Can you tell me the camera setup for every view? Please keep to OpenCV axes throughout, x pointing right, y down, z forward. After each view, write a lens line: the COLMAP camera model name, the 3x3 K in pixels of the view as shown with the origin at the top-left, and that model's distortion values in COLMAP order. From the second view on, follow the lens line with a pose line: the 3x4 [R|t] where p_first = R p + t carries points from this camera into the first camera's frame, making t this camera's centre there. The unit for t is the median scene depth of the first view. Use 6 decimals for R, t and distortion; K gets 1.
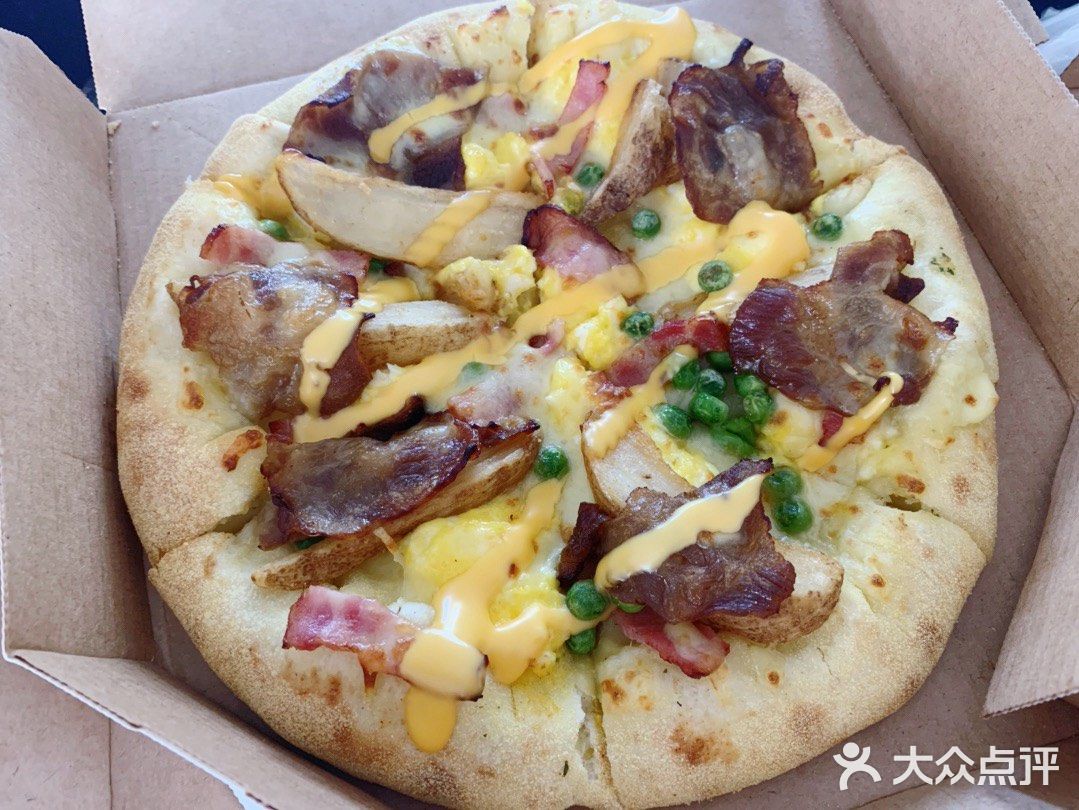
lens RADIAL K [[822.5, 0, 546.9], [0, 822.5, 405.3], [0, 0, 1]] dist [0.038899, -0.113533]
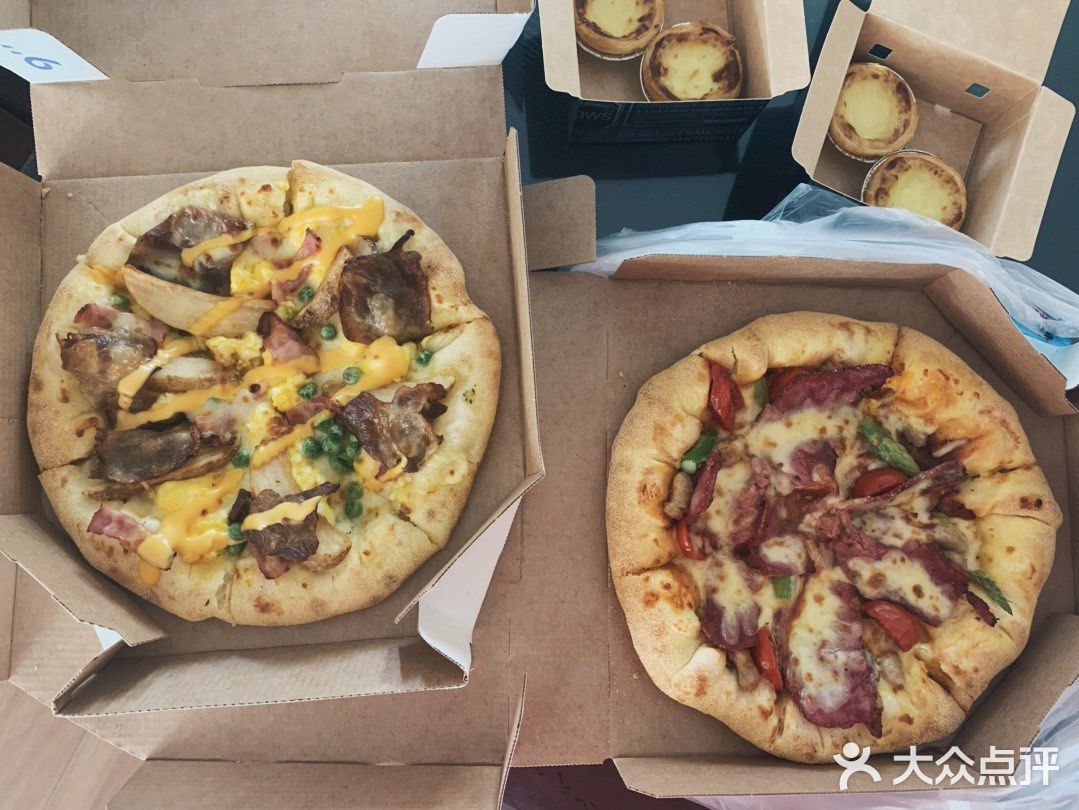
lens RADIAL K [[805.0, 0, 539.5], [0, 805.0, 405.0], [0, 0, 1]] dist [-0.011269, -0.004194]
pose [[0.978781, 0.204741, 0.008256, 0.654275], [-0.198951, 0.939917, 0.277443, -0.721846], [0.049044, -0.273199, 0.960706, -0.777318]]
